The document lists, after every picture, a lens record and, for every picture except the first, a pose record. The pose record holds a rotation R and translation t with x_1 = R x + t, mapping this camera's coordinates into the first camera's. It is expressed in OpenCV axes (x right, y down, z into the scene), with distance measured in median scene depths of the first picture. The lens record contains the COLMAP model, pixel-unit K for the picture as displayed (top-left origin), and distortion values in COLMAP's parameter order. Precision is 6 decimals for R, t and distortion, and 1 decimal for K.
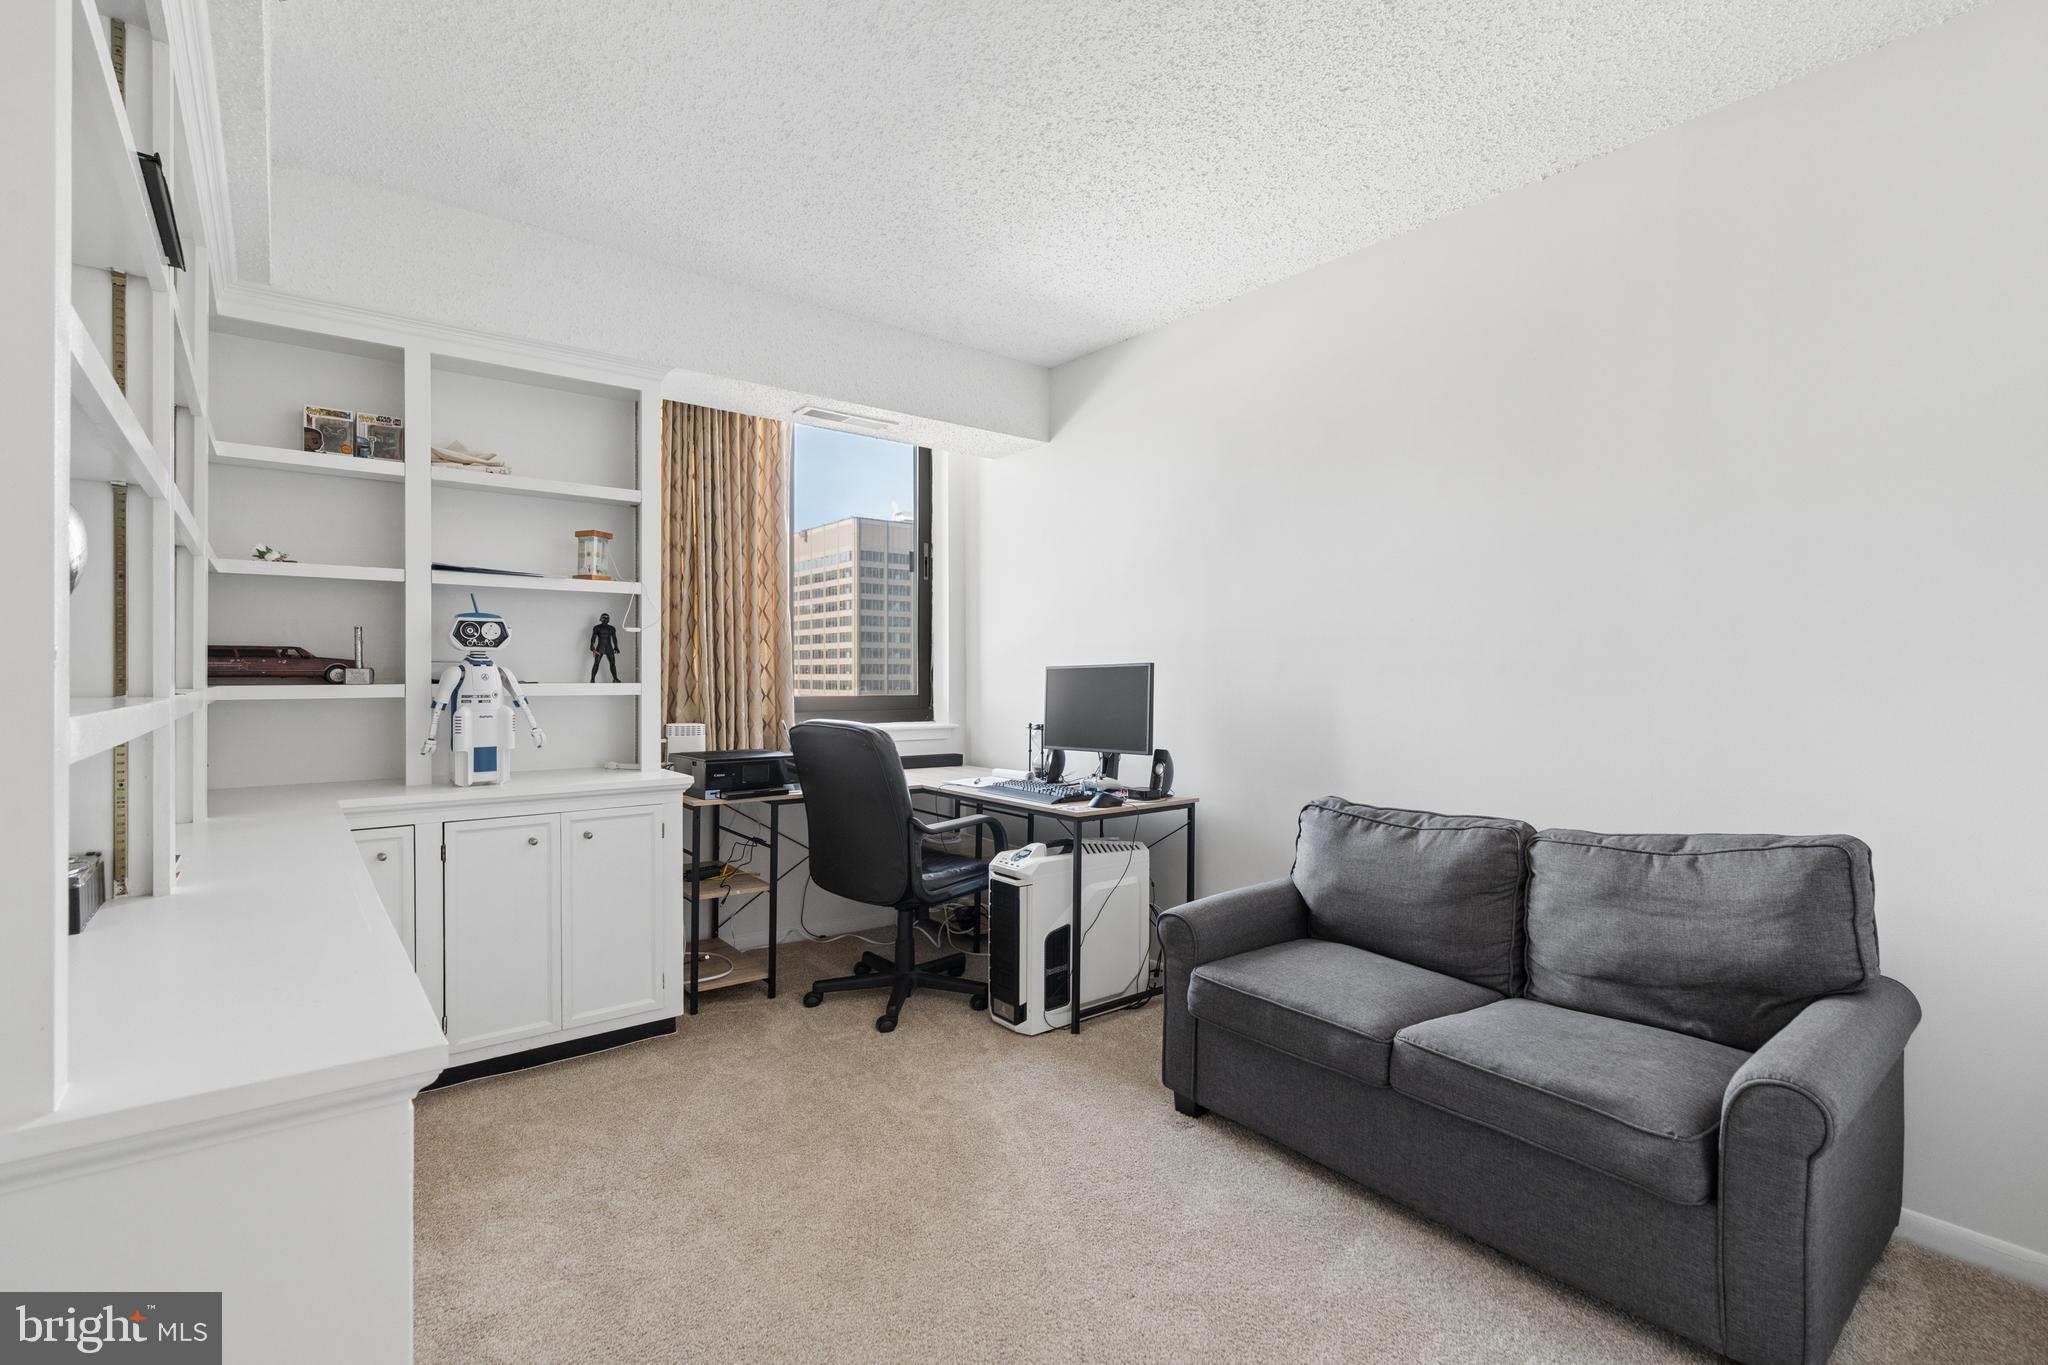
lens RADIAL K [[940.8, 0, 1013.6], [0, 940.8, 677.3], [0, 0, 1]] dist [-0.011402, 0.002862]
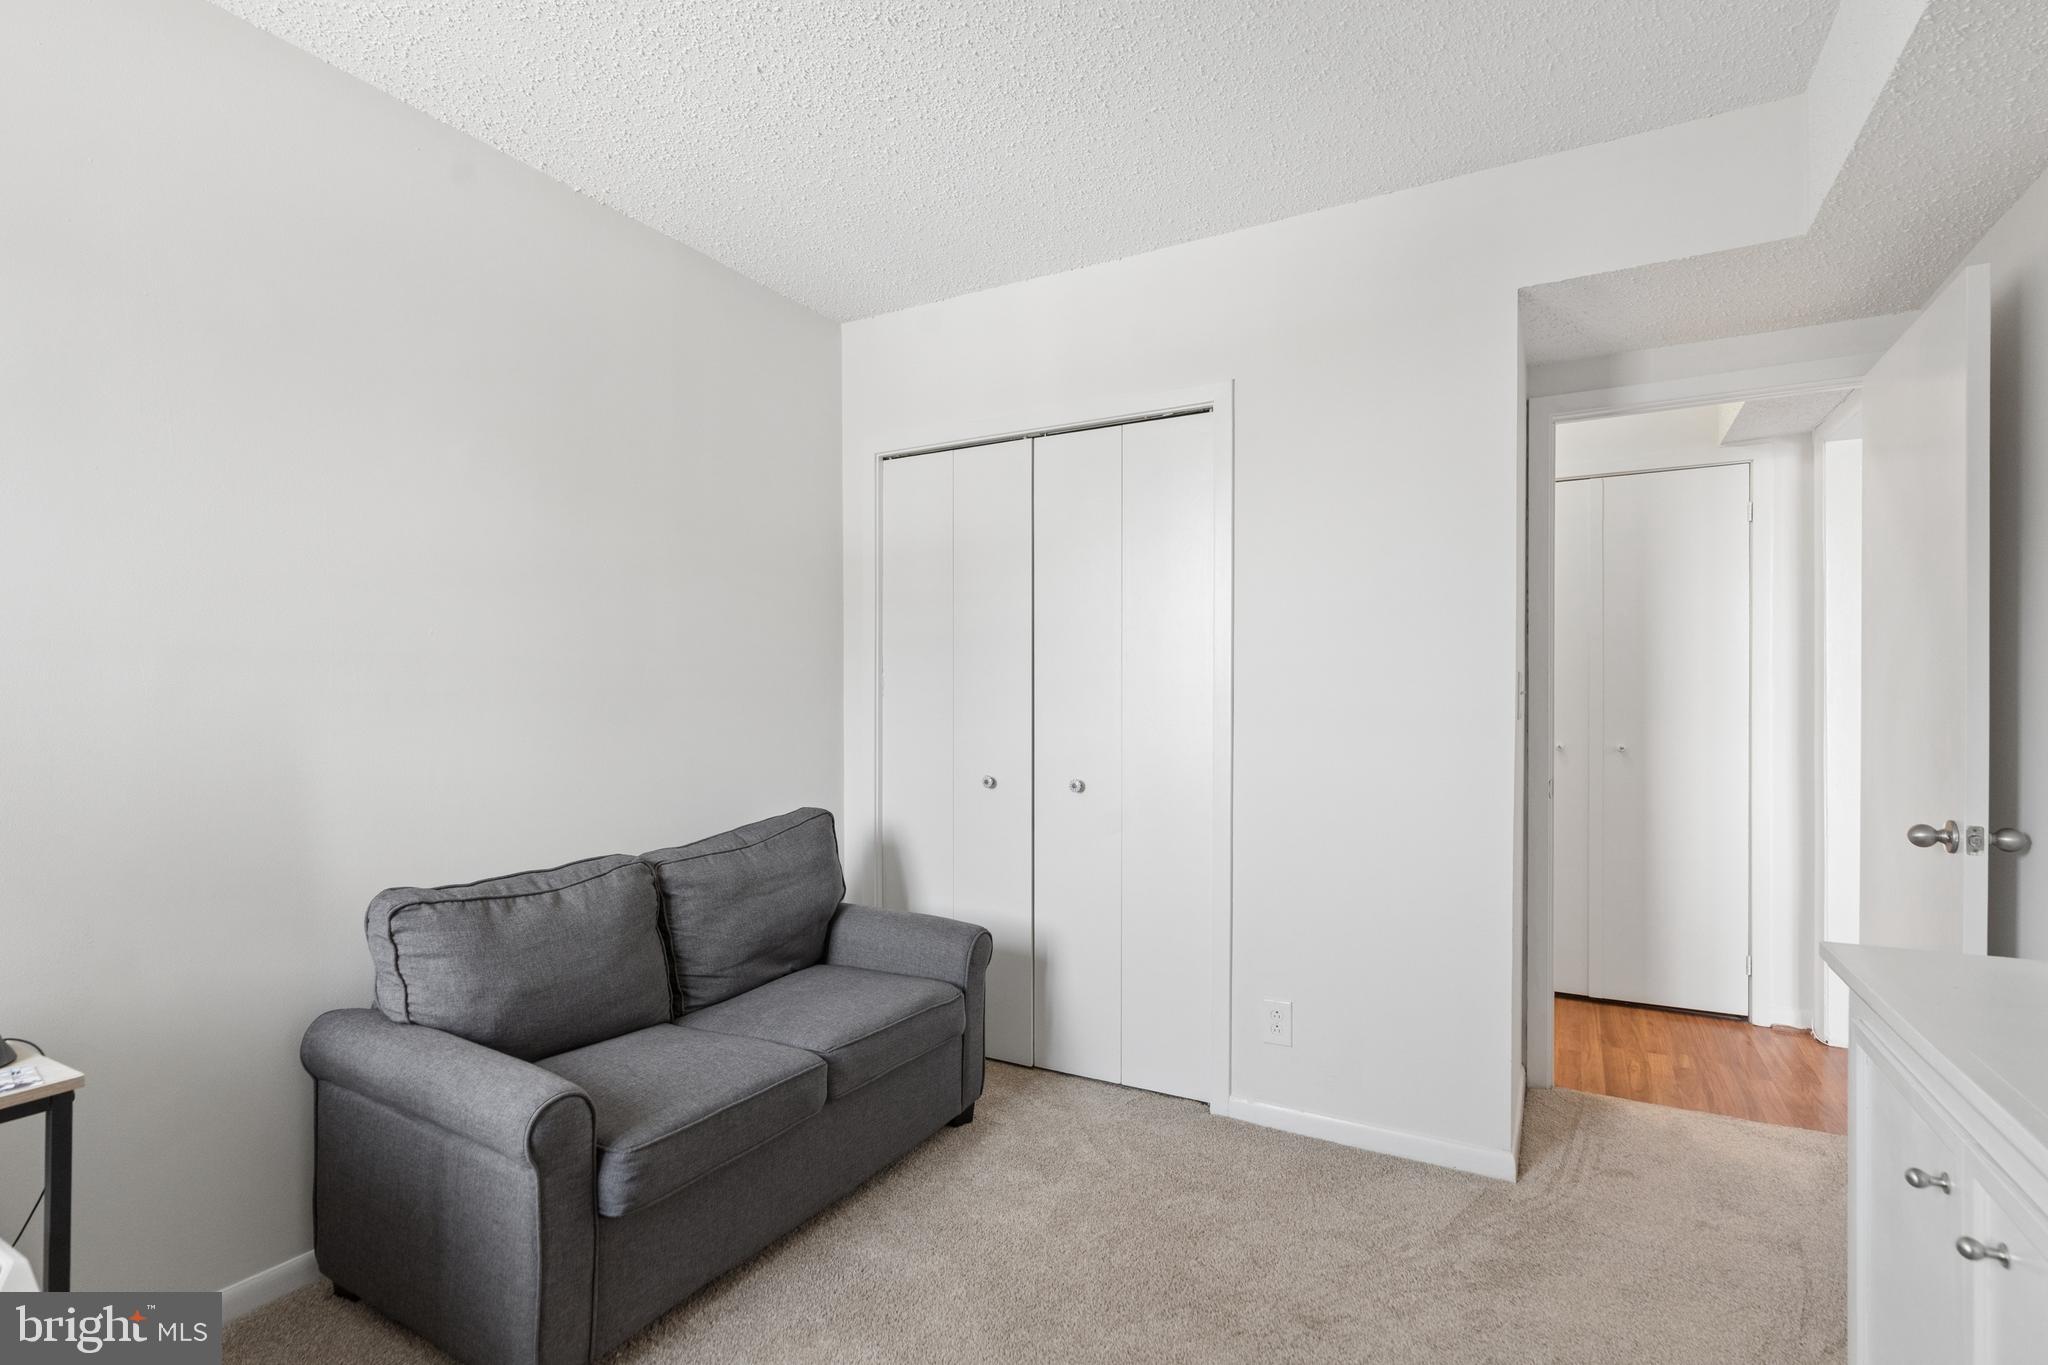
lens RADIAL K [[940.8, 0, 1023.3], [0, 940.8, 689.8], [0, 0, 1]] dist [-0.011402, 0.002862]
pose [[-0.377281, 0.004721, 0.926087, -0.600521], [0.003554, 0.999987, -0.003650, -0.016805], [-0.926092, 0.001914, -0.377293, 1.096906]]
